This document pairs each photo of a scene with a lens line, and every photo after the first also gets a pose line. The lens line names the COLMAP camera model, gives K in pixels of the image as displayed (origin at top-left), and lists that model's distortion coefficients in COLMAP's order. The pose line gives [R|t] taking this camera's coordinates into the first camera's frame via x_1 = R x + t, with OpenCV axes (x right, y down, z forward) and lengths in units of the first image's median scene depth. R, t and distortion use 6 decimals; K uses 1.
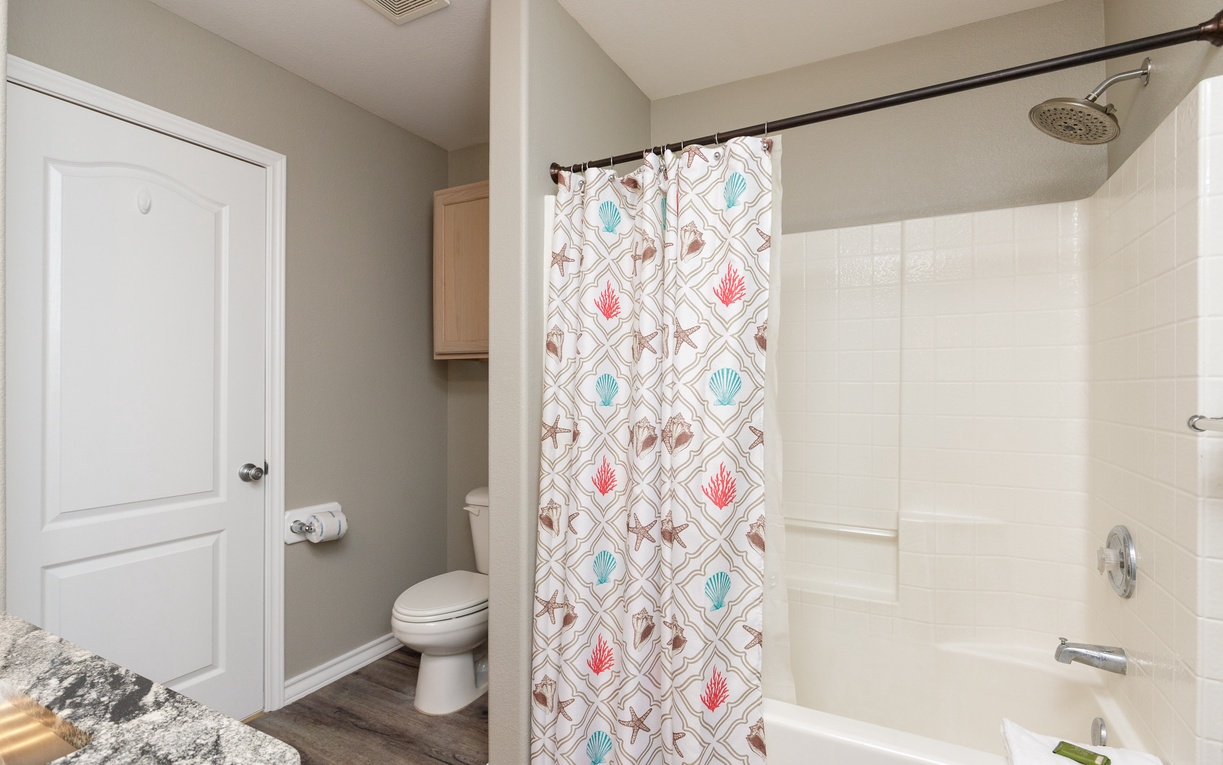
lens RADIAL K [[563.1, 0, 611.0], [0, 563.1, 384.1], [0, 0, 1]] dist [0.000666, 0.000105]
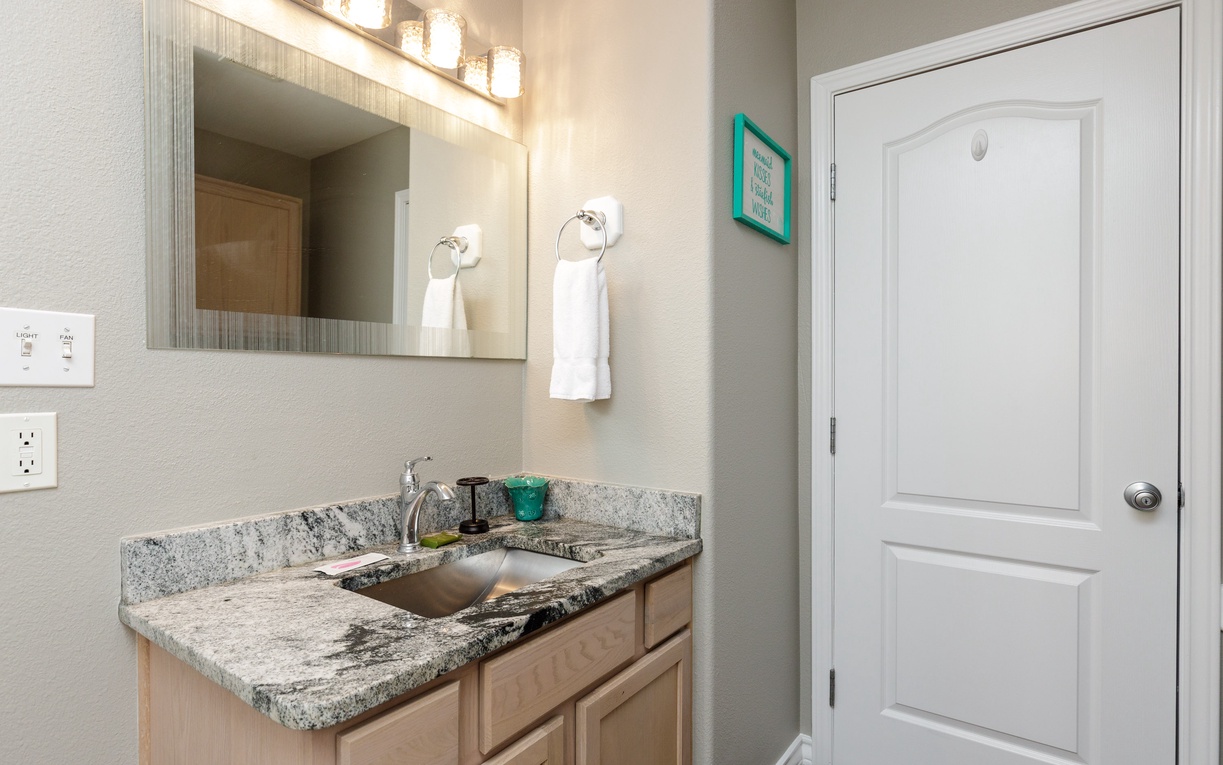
lens RADIAL K [[623.2, 0, 610.4], [0, 623.2, 386.5], [0, 0, 1]] dist [-0.002294, -0.000207]
pose [[-0.130642, -0.003977, -0.991422, 0.370941], [0.003332, 0.999985, -0.004450, 0.089541], [0.991424, -0.003885, -0.130627, 1.315461]]
